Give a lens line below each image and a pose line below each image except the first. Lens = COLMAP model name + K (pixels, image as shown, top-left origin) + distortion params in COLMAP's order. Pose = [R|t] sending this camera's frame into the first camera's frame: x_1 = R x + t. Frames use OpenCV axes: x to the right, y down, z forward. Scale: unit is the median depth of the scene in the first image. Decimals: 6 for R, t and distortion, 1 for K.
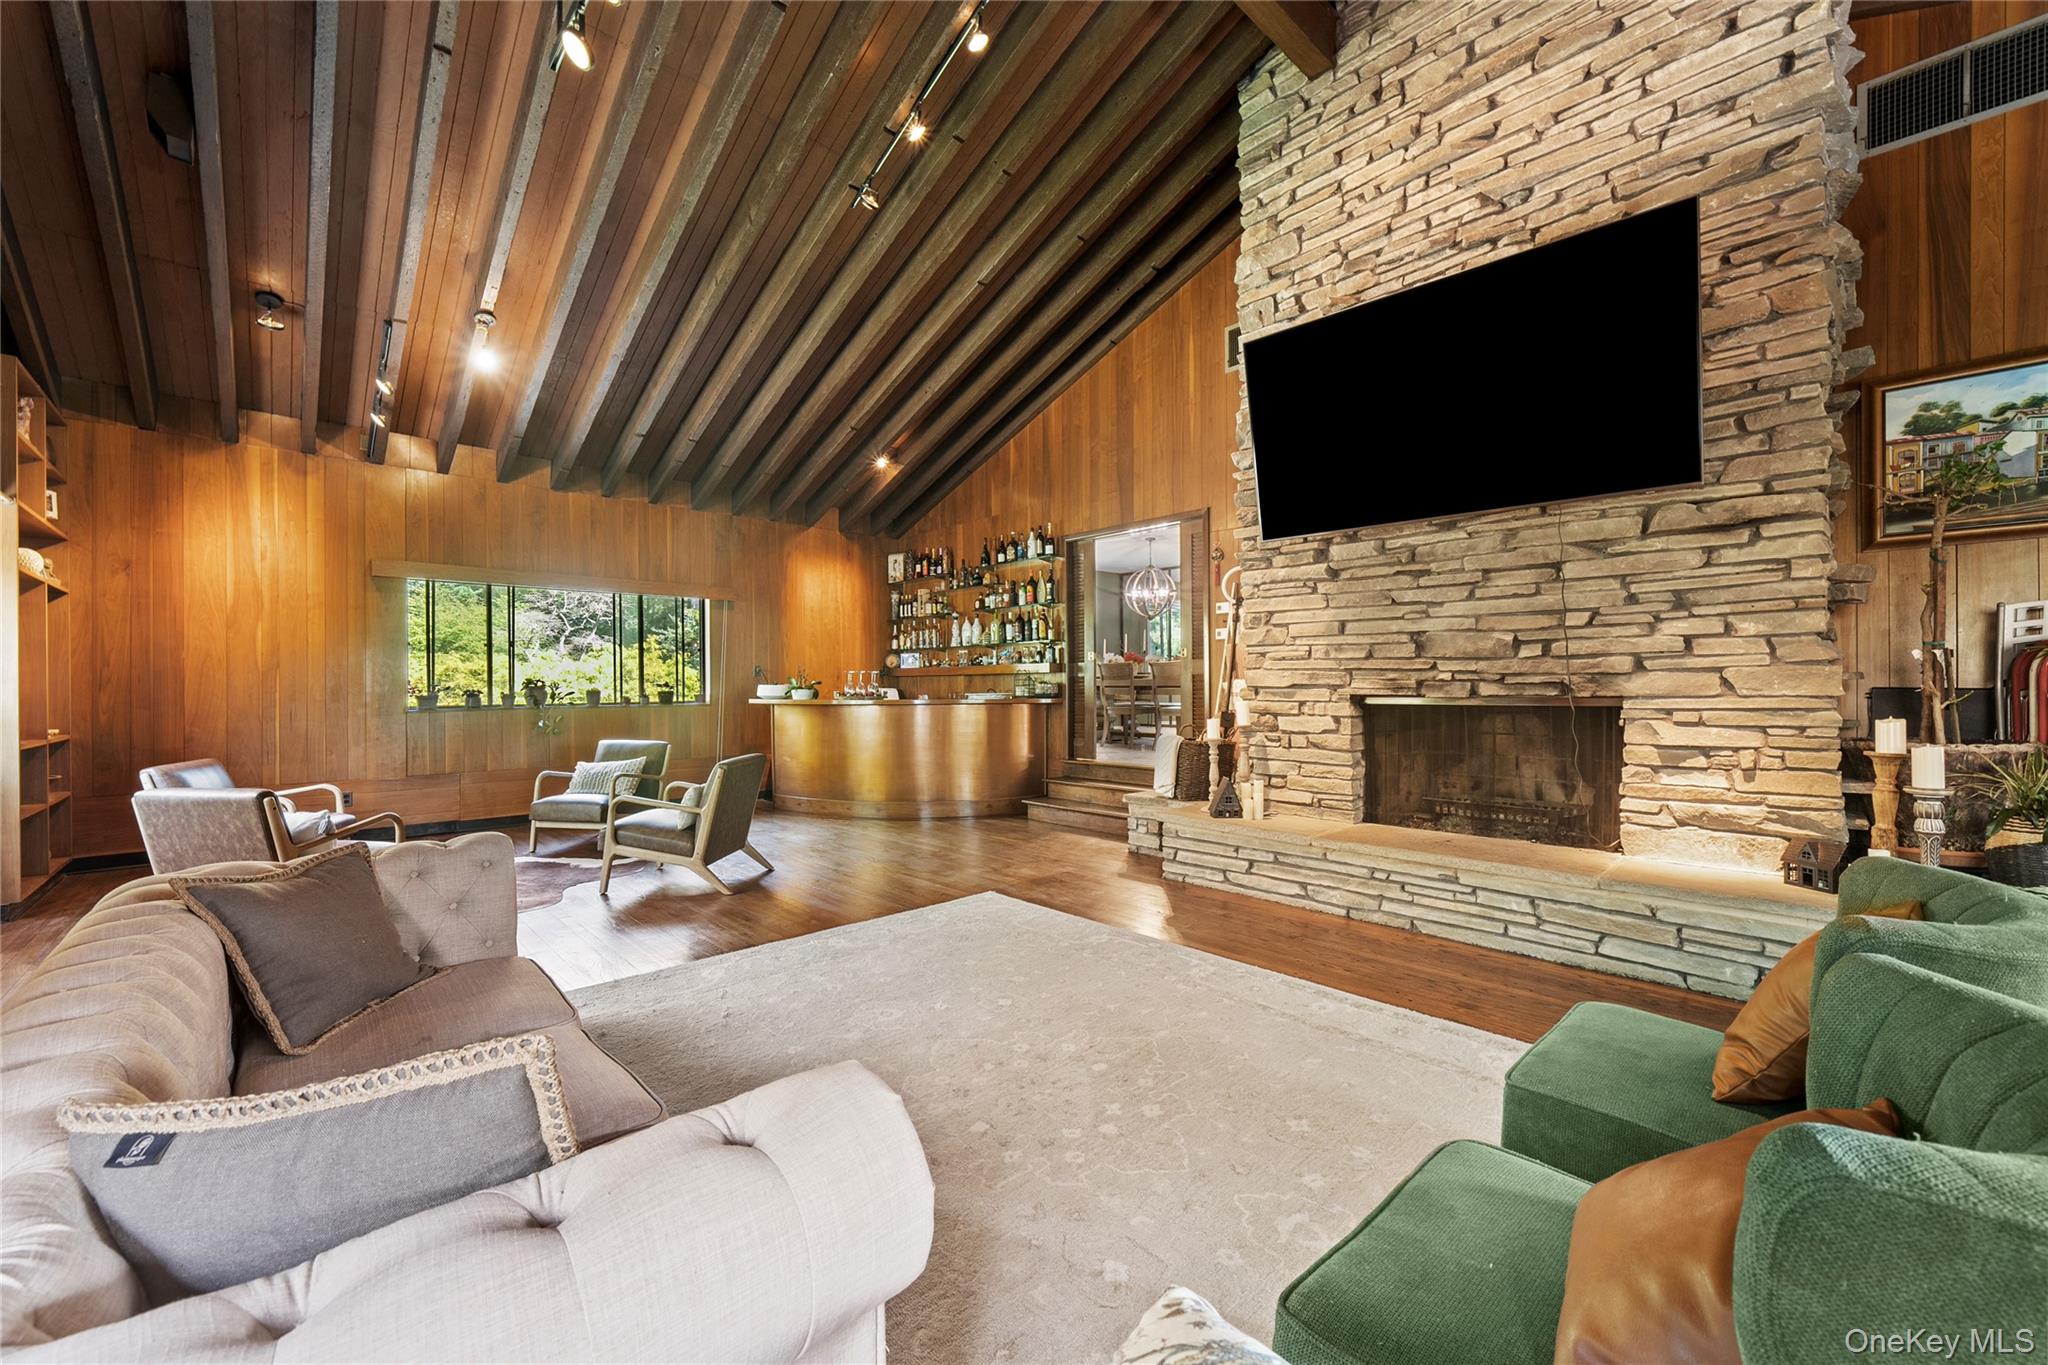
lens RADIAL K [[787.1, 0, 1024.0], [0, 787.1, 682.5], [0, 0, 1]] dist [0.000431, 0.000027]
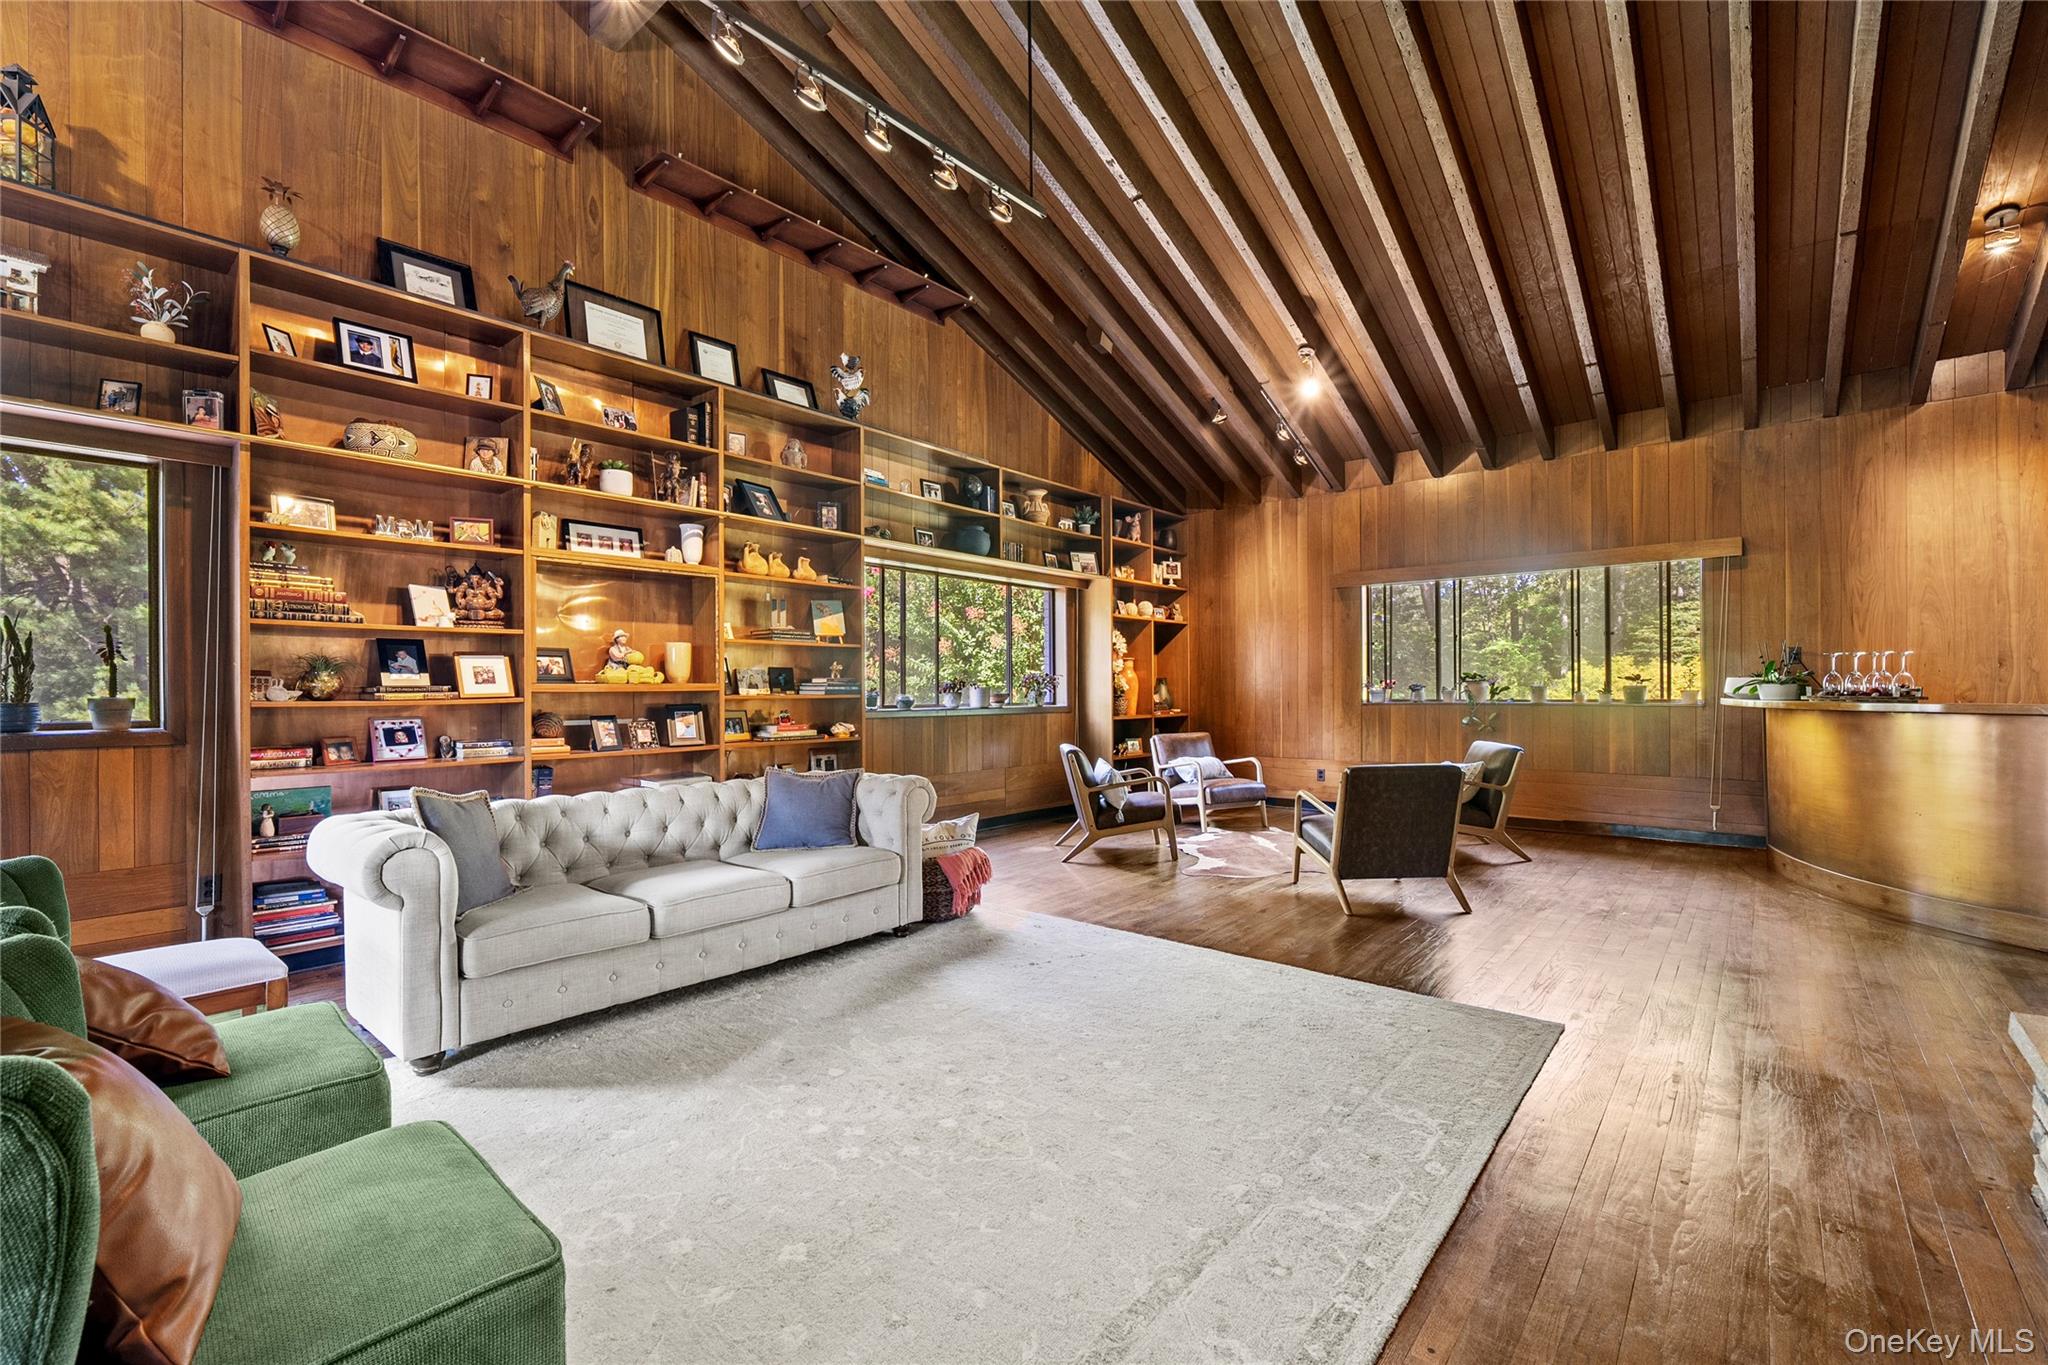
lens RADIAL K [[882.6, 0, 1024.0], [0, 882.6, 682.5], [0, 0, 1]] dist [0.000484, 0.000073]
pose [[0.112403, -0.004872, -0.993651, 0.695618], [0.005539, 0.999976, -0.004276, 0.012000], [0.993647, -0.005023, 0.112427, 0.644586]]
